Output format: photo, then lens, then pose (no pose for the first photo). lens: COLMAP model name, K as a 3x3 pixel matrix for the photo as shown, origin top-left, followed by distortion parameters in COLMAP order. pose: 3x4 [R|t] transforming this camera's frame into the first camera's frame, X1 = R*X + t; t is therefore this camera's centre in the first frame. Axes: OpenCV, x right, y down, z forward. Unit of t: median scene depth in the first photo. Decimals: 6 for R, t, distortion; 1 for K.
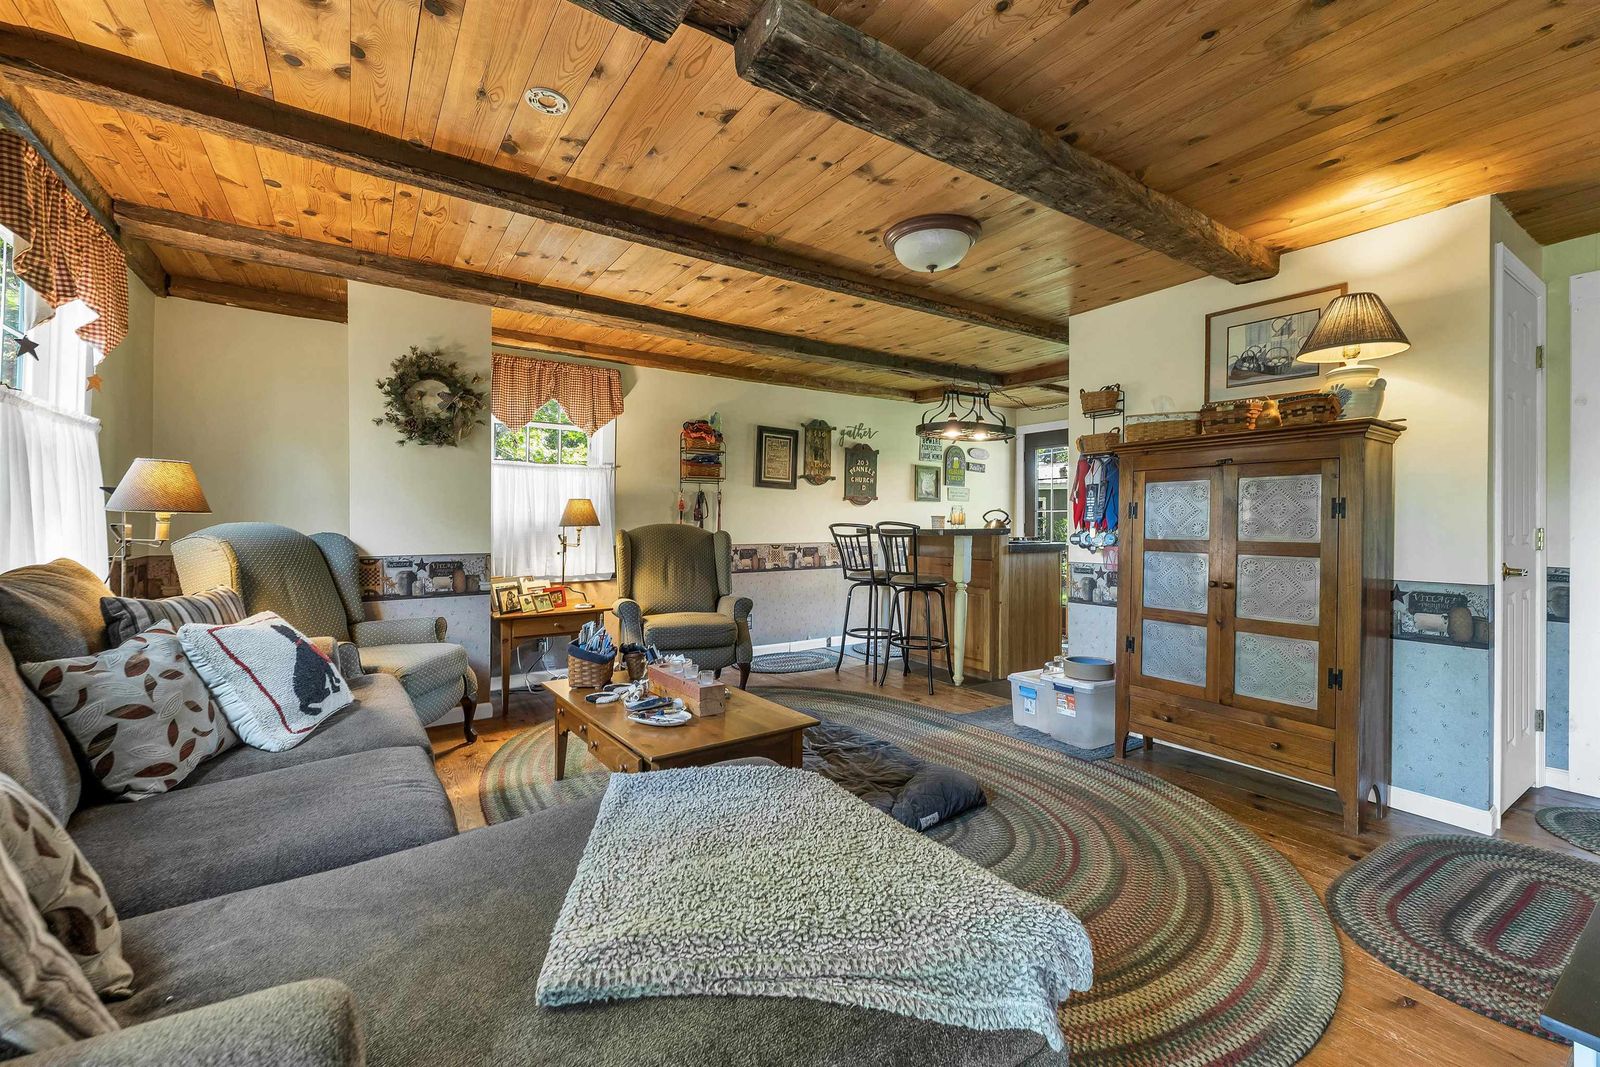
lens RADIAL K [[661.7, 0, 795.3], [0, 661.7, 524.2], [0, 0, 1]] dist [-0.004514, -0.000123]
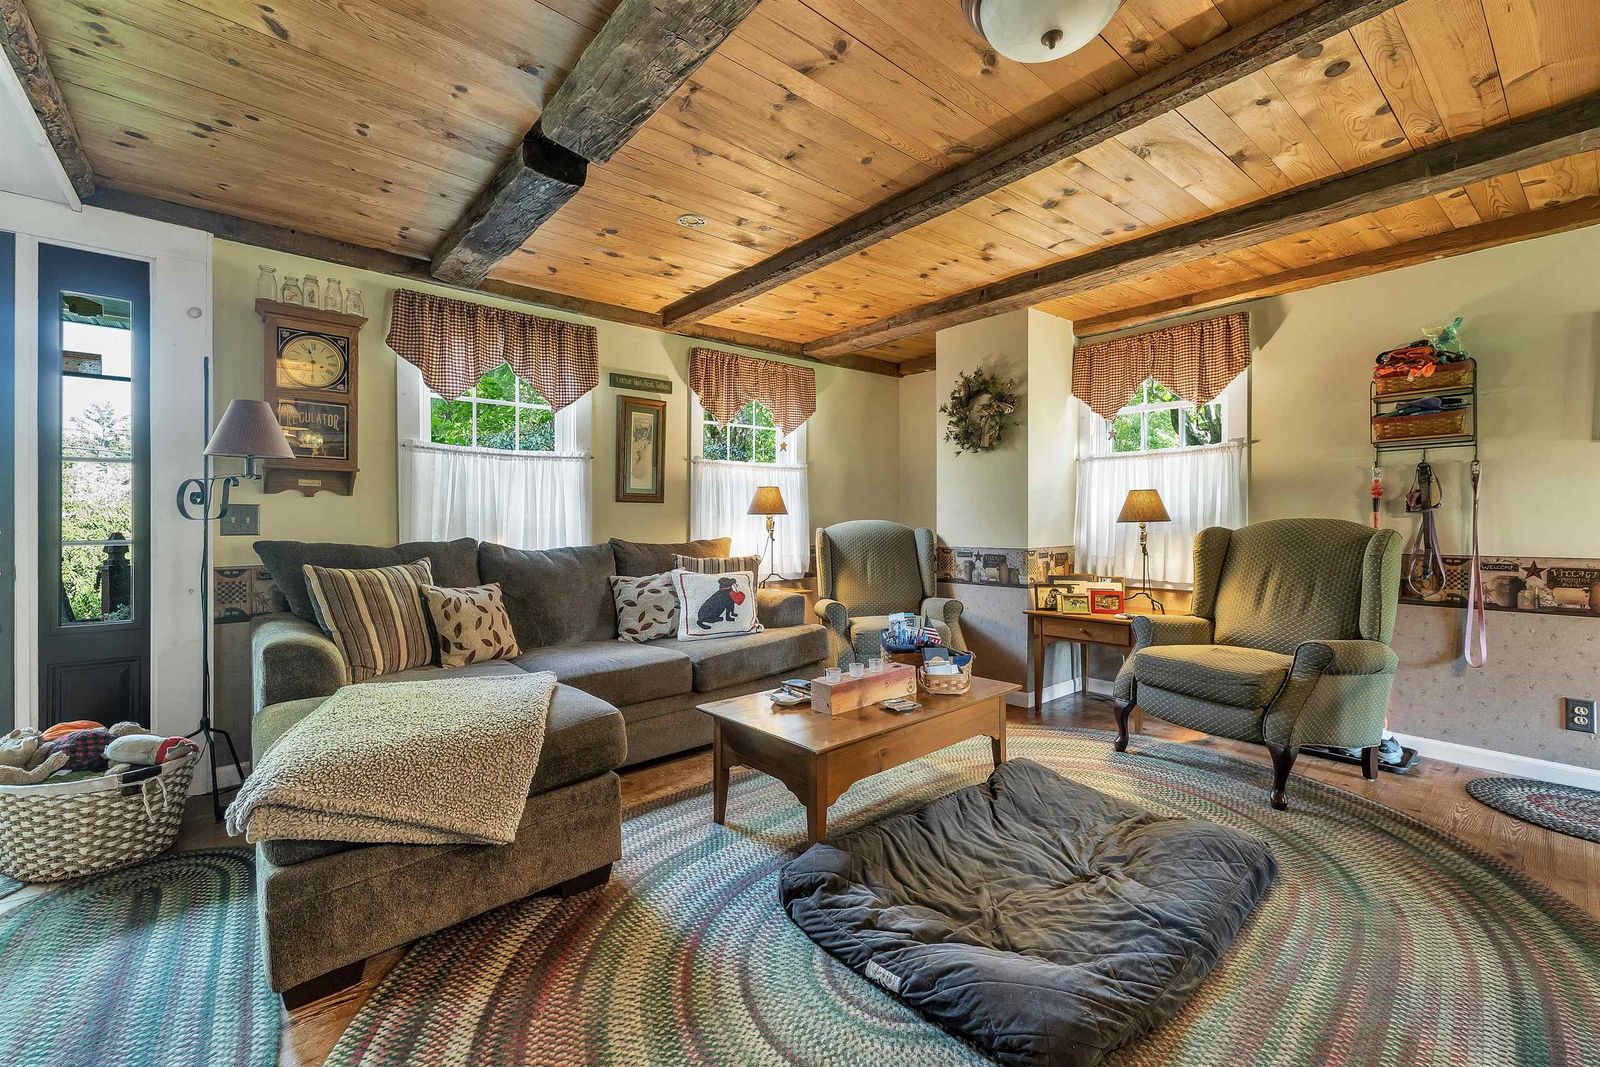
lens RADIAL K [[661.7, 0, 794.5], [0, 661.7, 530.9], [0, 0, 1]] dist [-0.004514, -0.000123]
pose [[0.086033, 0.014847, -0.996182, 0.563331], [0.002966, 0.999881, 0.015158, -0.000958], [0.996288, -0.004259, 0.085979, 0.576877]]
